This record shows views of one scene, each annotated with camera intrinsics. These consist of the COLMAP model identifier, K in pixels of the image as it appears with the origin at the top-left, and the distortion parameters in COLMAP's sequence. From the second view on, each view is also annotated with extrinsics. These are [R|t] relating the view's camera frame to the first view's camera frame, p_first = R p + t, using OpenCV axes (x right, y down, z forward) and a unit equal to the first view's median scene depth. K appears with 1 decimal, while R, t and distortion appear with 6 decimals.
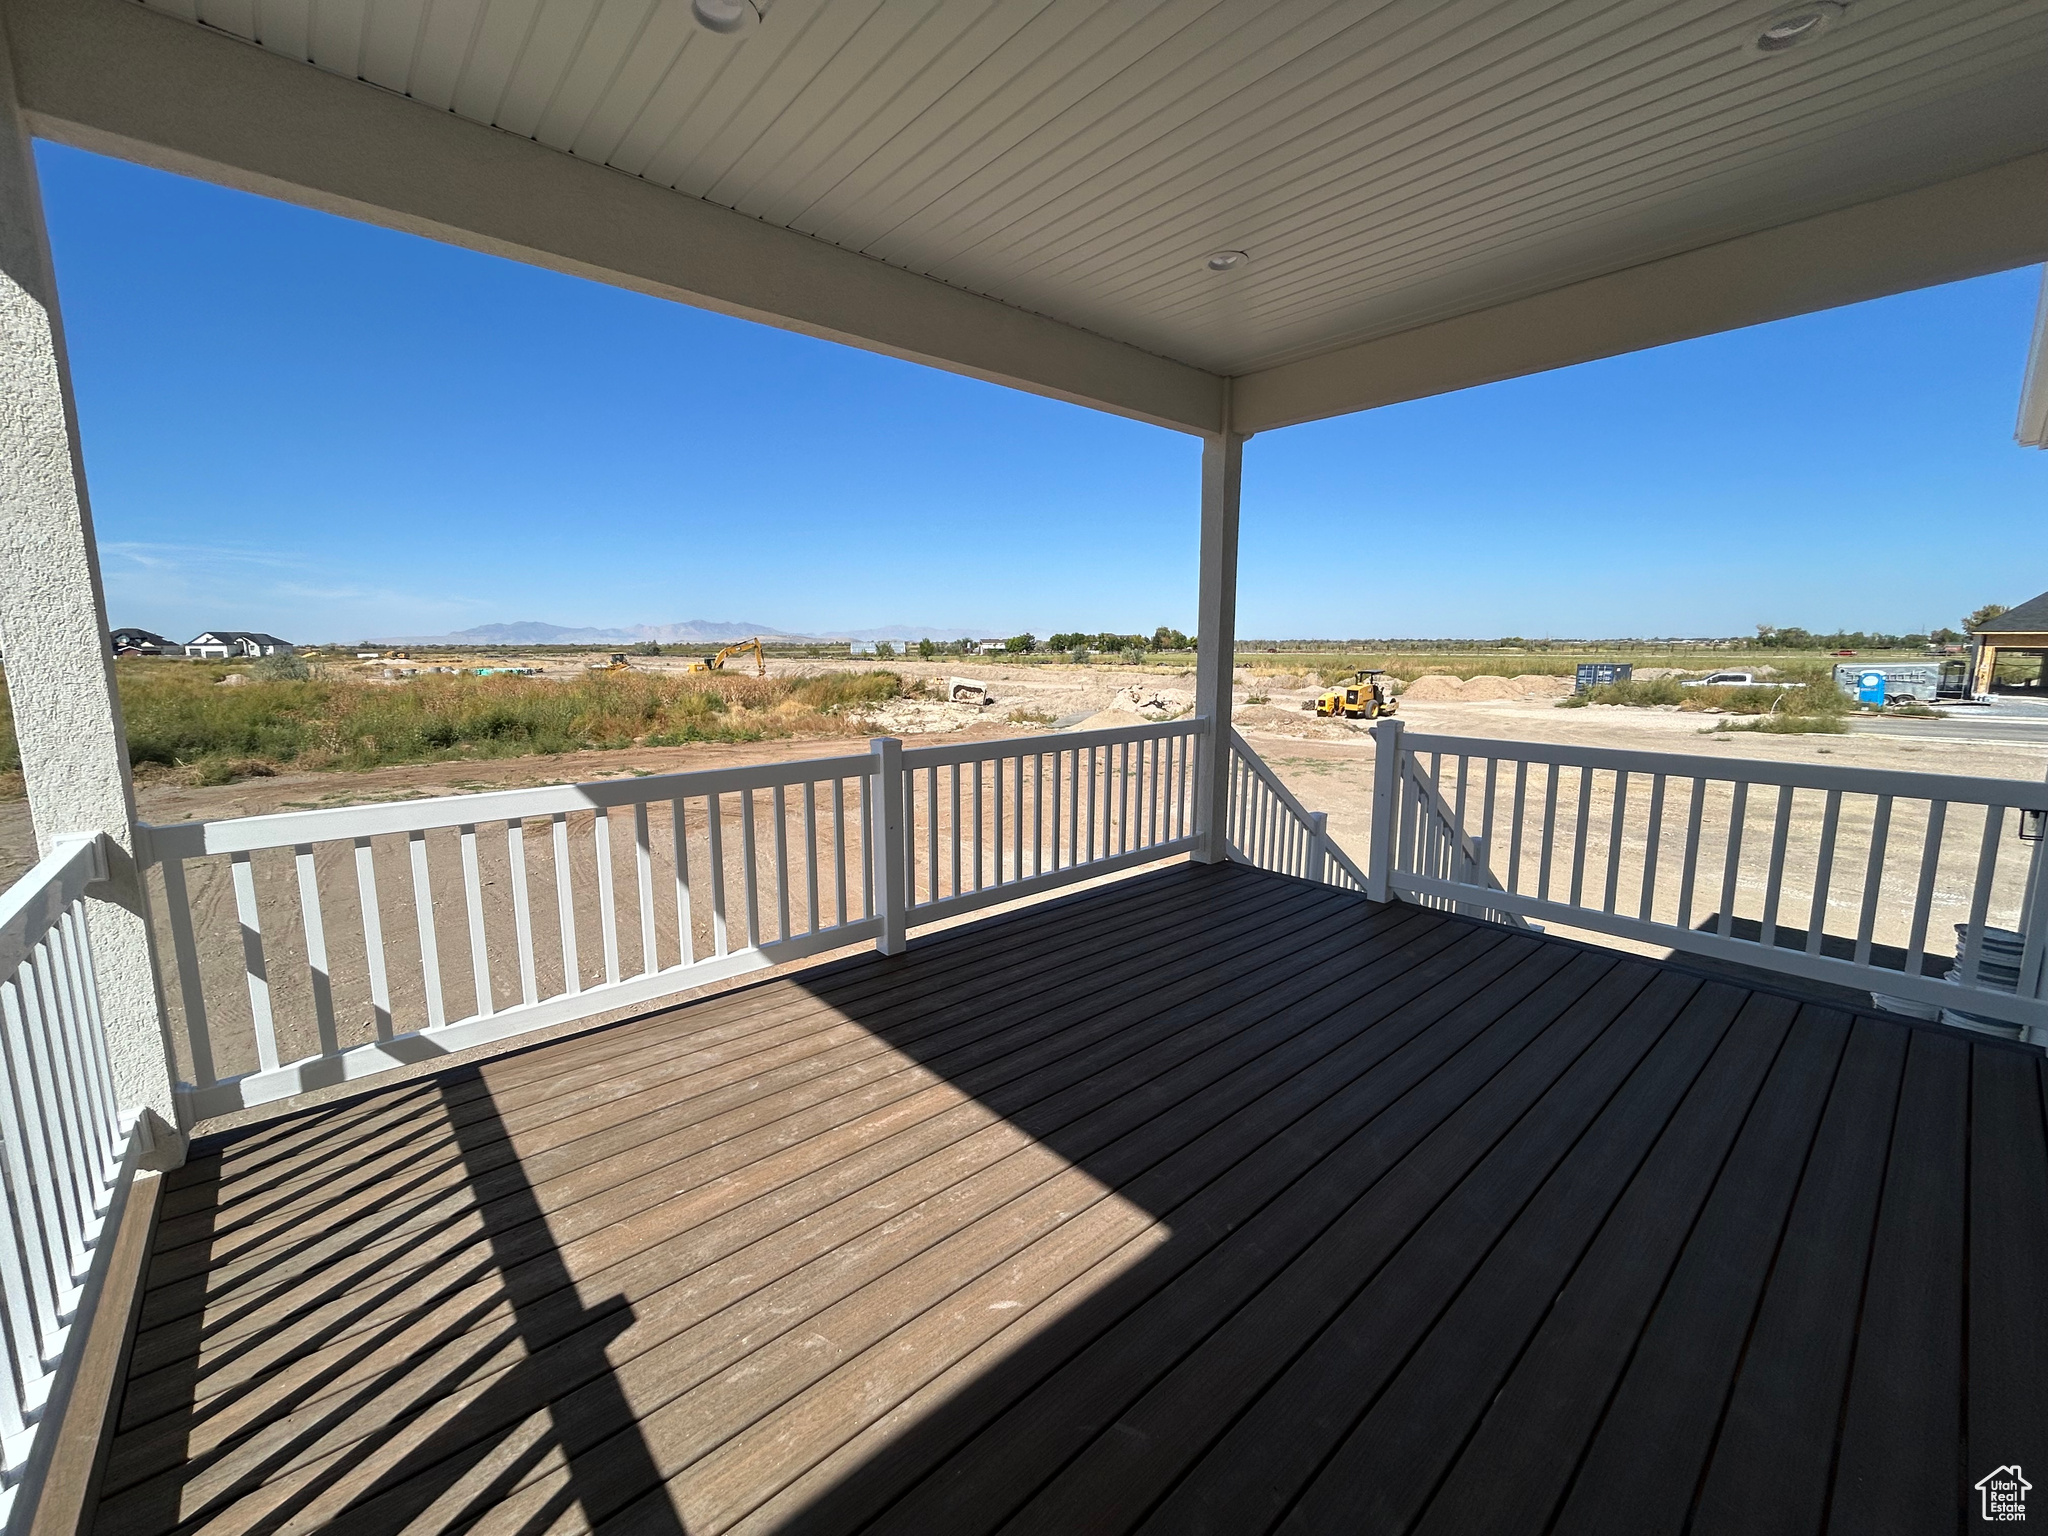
lens RADIAL K [[826.7, 0, 1018.1], [0, 826.7, 764.8], [0, 0, 1]] dist [-0.001227, -0.000449]
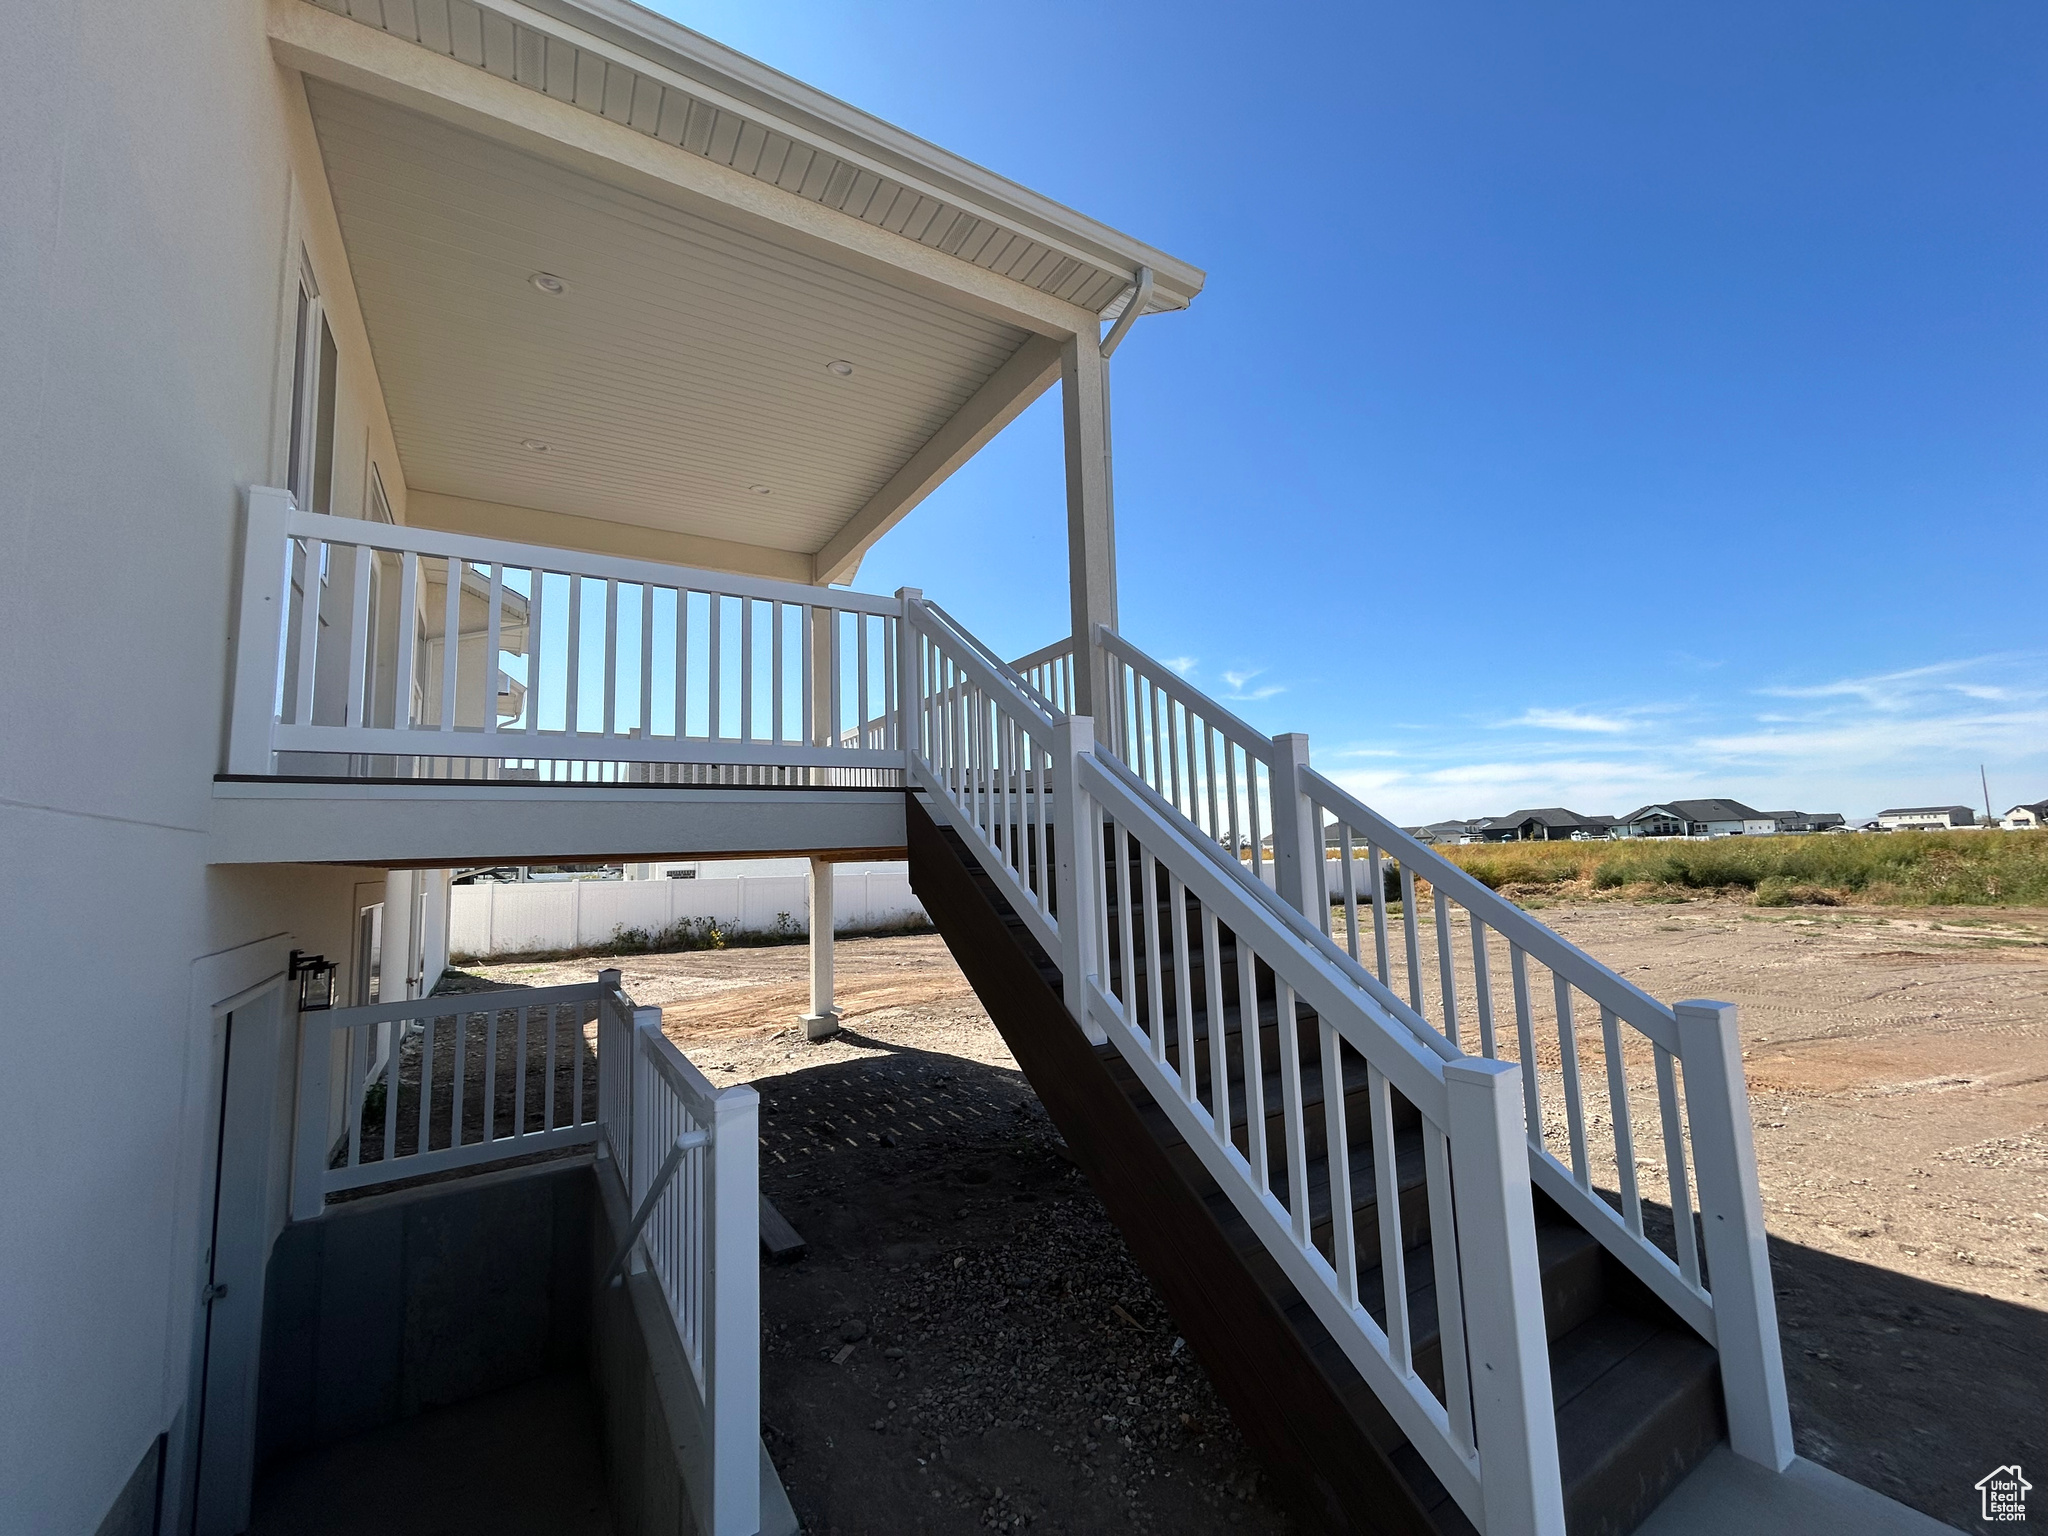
lens RADIAL K [[826.7, 0, 1018.1], [0, 826.7, 764.8], [0, 0, 1]] dist [-0.001227, -0.000449]
pose [[-0.163335, -0.097753, -0.981716, 1.660369], [-0.111946, 0.990489, -0.080001, 0.256215], [0.980199, 0.096832, -0.172724, 1.597525]]
